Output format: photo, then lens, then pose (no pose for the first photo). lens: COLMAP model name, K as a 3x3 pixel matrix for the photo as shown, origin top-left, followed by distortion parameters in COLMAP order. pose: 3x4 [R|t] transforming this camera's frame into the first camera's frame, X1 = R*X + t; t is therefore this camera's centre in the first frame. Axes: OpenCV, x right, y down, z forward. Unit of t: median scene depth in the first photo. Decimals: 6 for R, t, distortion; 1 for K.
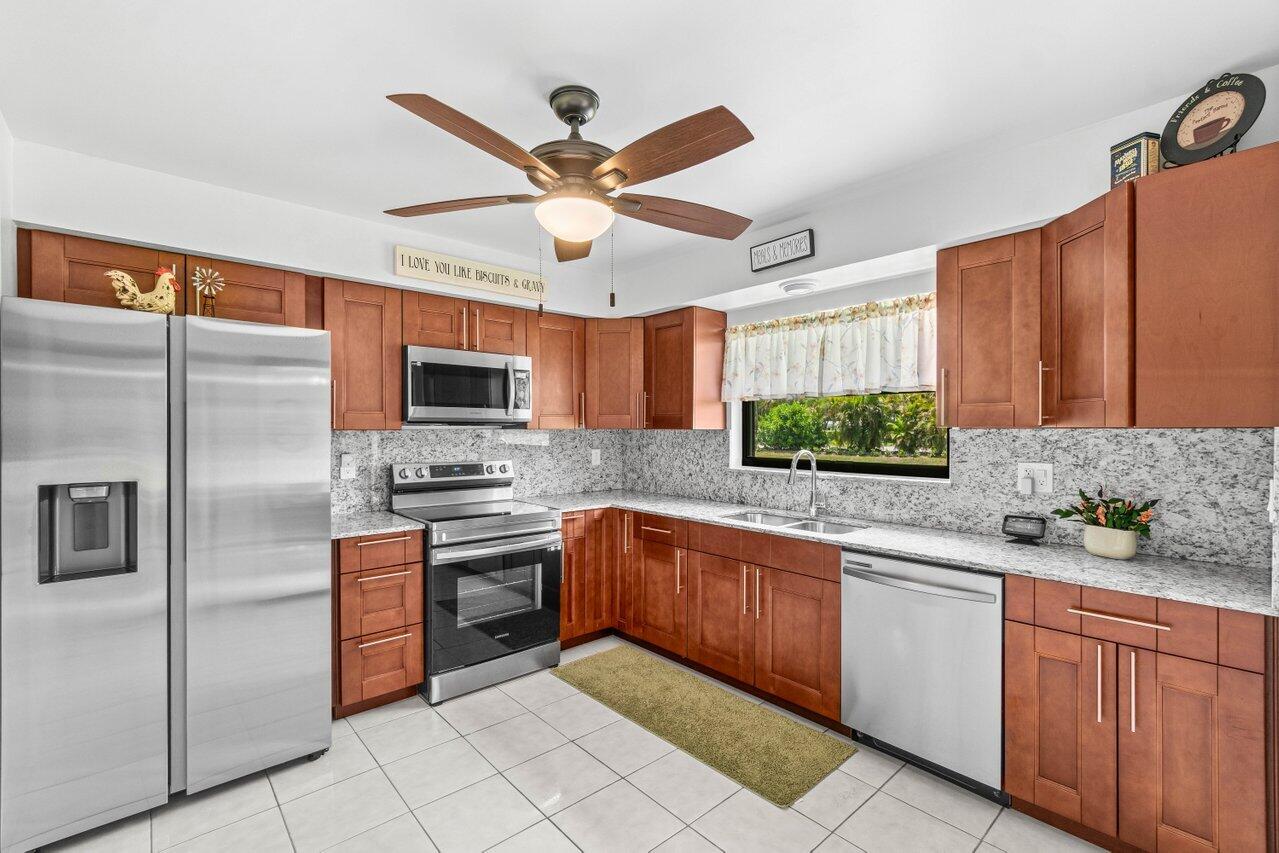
lens RADIAL K [[560.8, 0, 634.6], [0, 560.8, 432.4], [0, 0, 1]] dist [-0.001542, -0.000140]
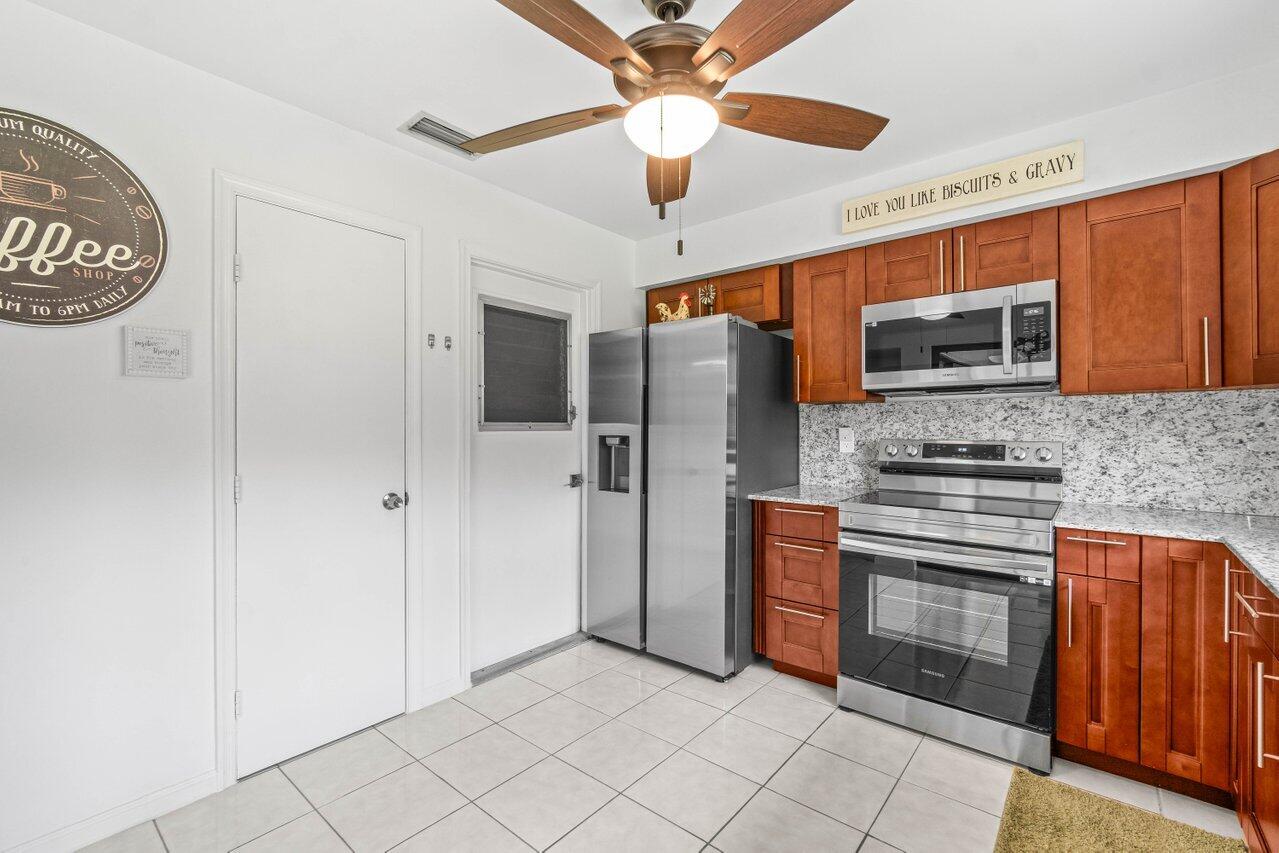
lens RADIAL K [[560.8, 0, 633.3], [0, 560.8, 425.2], [0, 0, 1]] dist [-0.001542, -0.000140]
pose [[0.140886, -0.004434, -0.990016, 0.451351], [-0.001852, 0.999987, -0.004742, 0.042626], [0.990024, 0.002501, 0.140876, 0.523261]]
